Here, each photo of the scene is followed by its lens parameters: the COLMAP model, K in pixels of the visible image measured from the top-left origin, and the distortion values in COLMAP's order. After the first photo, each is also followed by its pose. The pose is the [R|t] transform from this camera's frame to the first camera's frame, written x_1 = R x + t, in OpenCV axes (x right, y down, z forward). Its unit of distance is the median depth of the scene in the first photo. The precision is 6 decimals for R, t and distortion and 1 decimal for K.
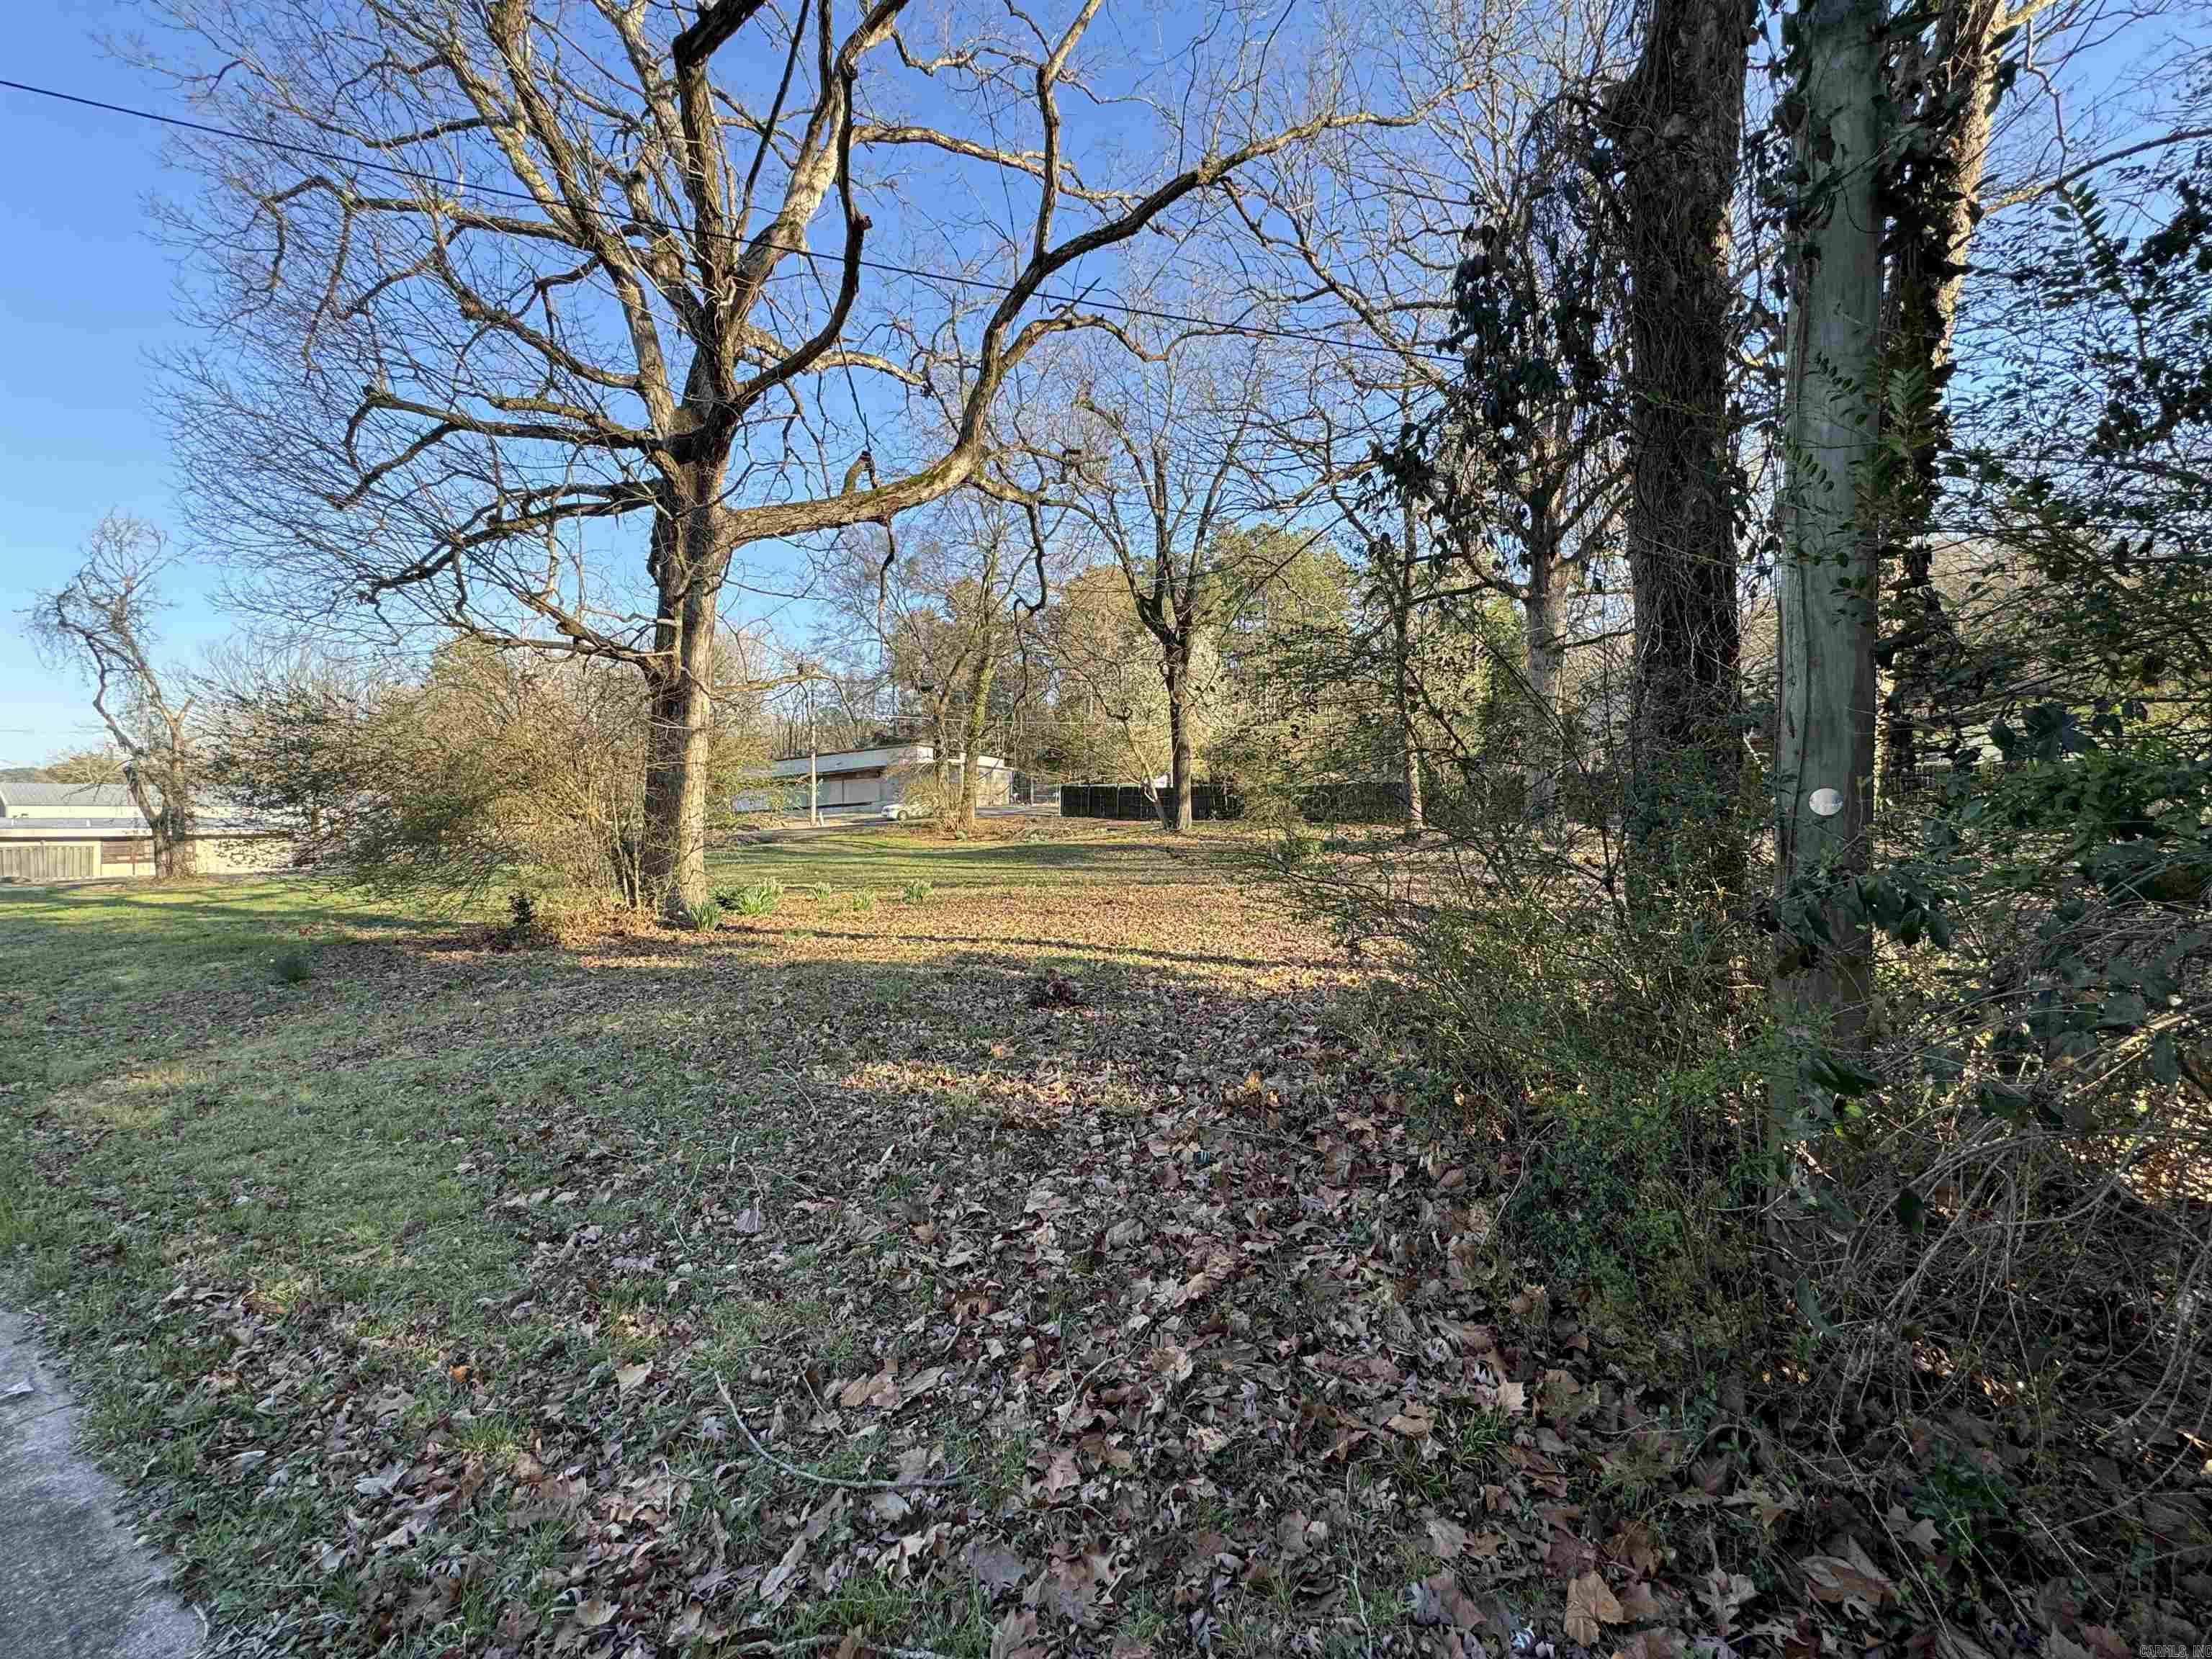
lens RADIAL K [[967.5, 0, 1106.0], [0, 967.5, 829.5], [0, 0, 1]] dist [0.000913, 0.000219]
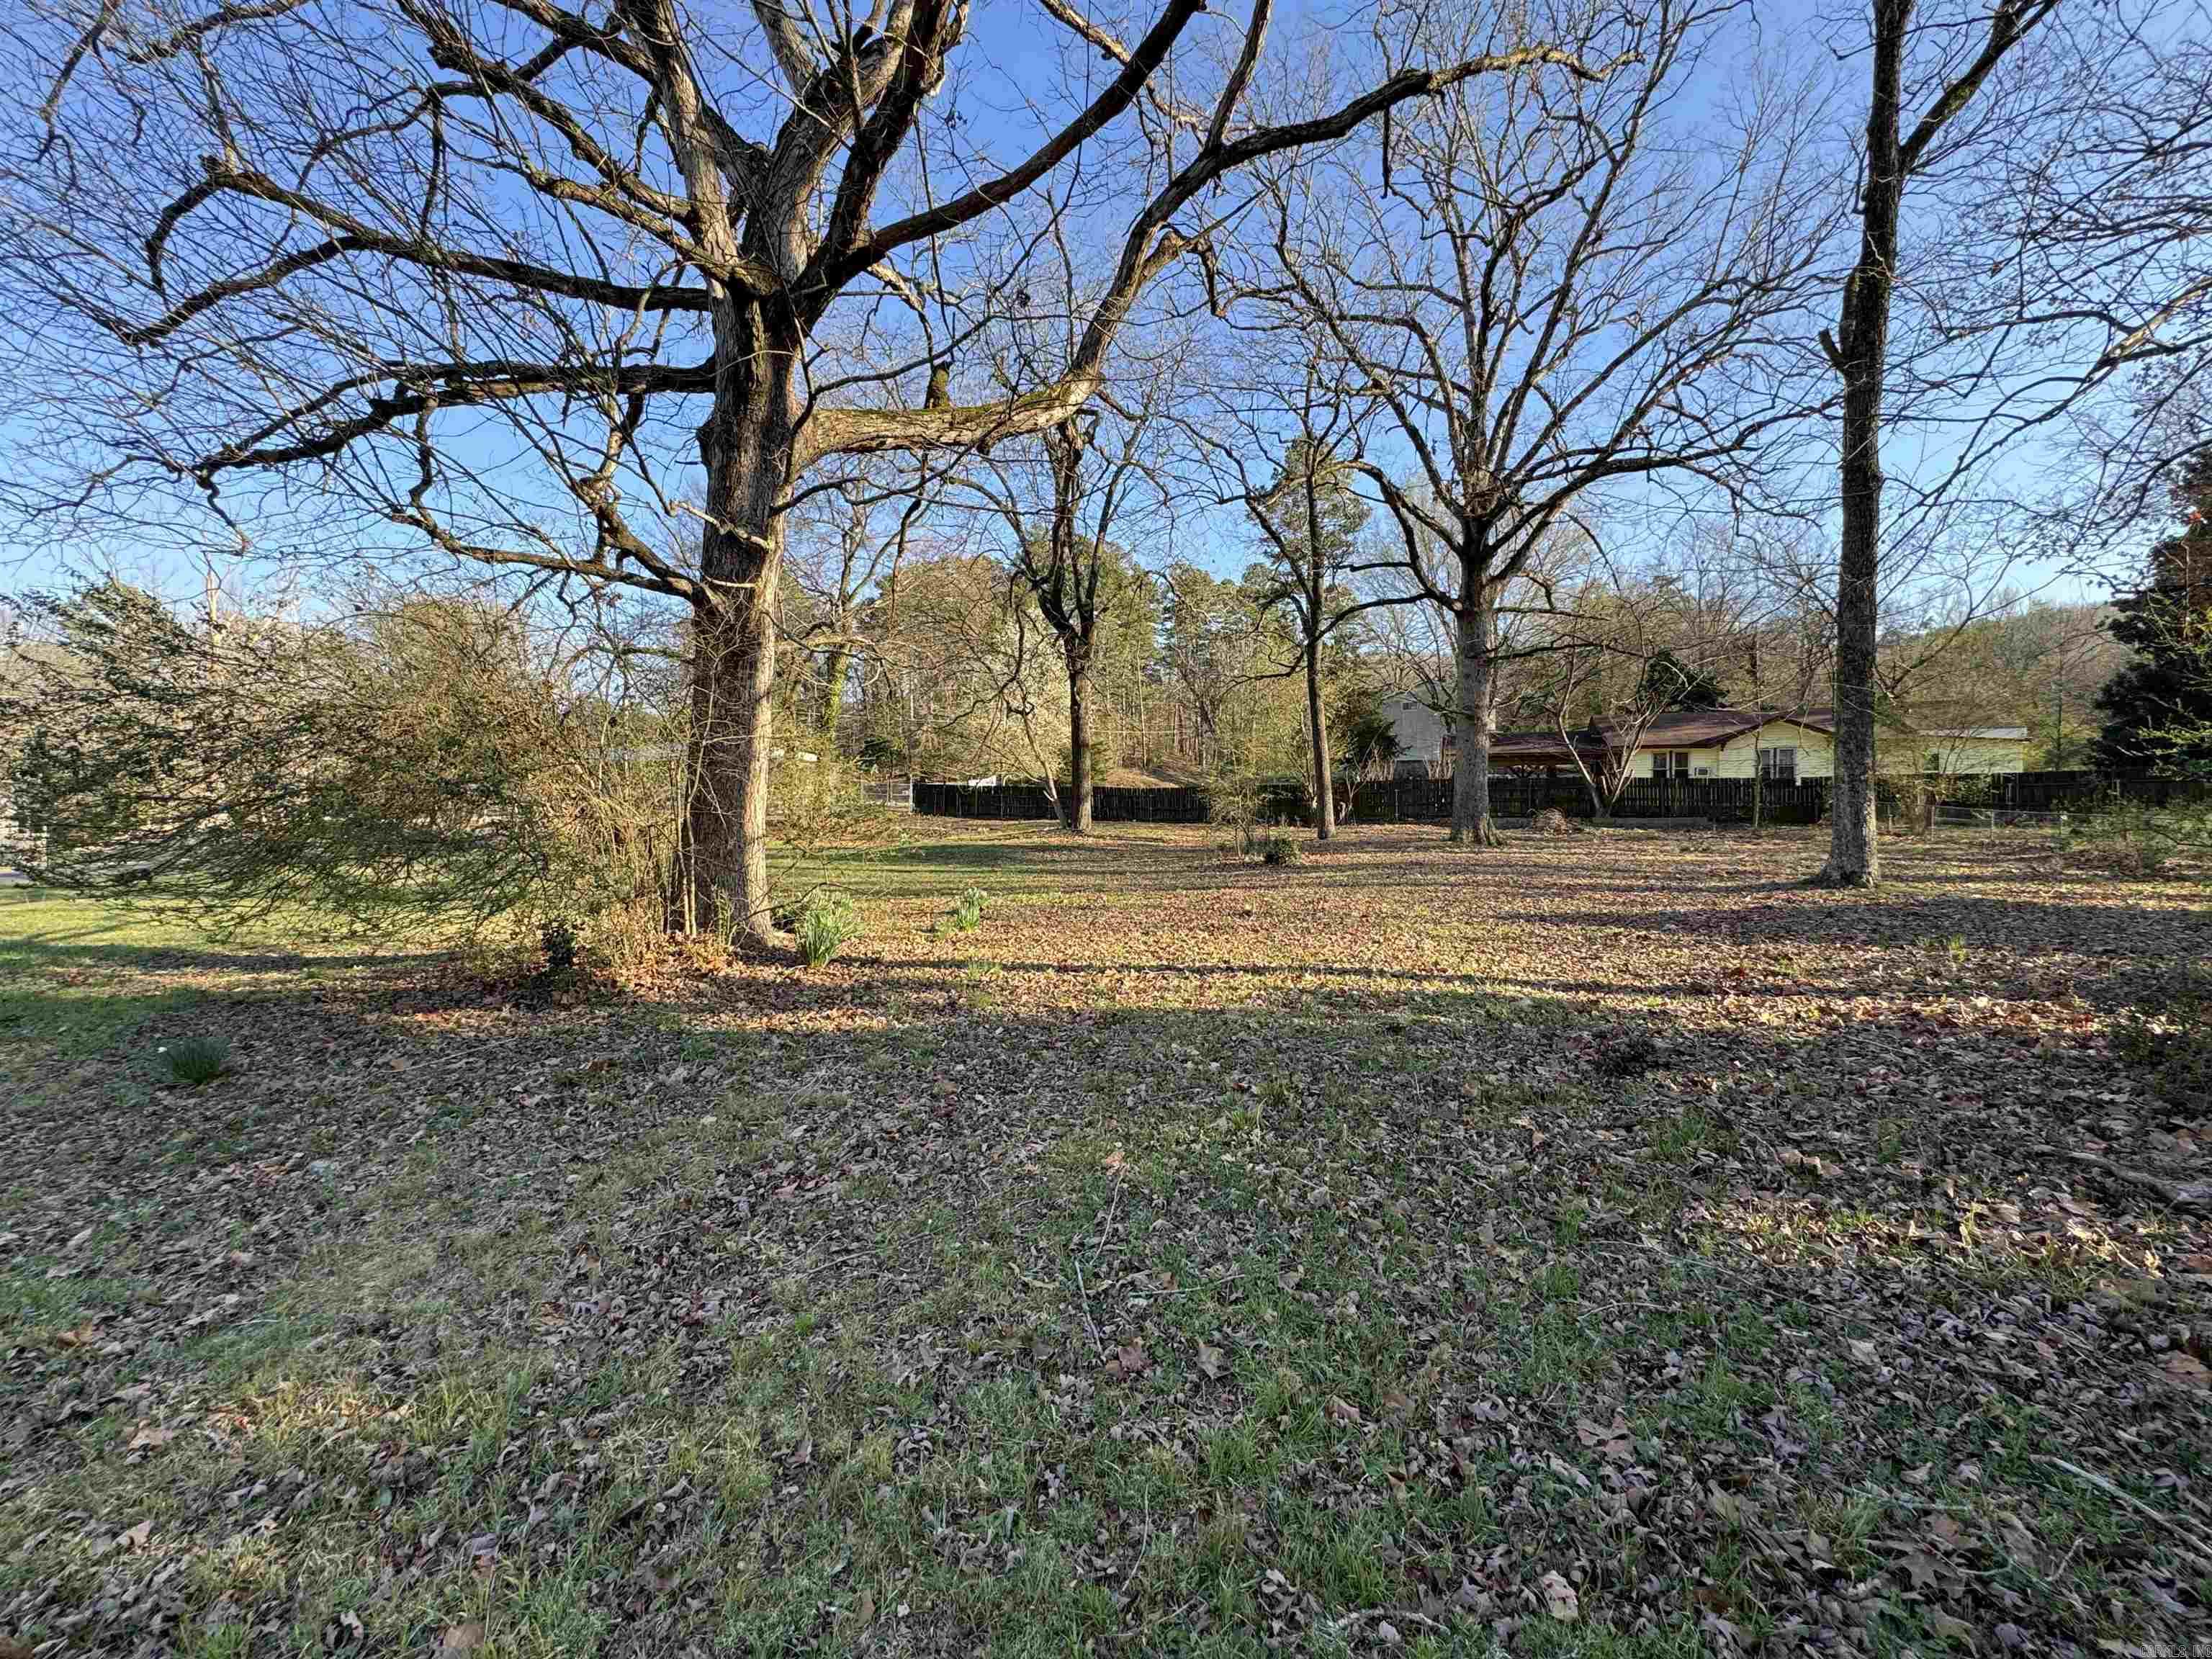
lens RADIAL K [[918.6, 0, 1103.8], [0, 918.6, 828.8], [0, 0, 1]] dist [-0.000348, 0.000482]
pose [[0.965417, 0.003506, 0.260686, -0.352762], [-0.003194, 0.999994, -0.001623, 0.000622], [-0.260690, 0.000734, 0.965422, 0.246912]]
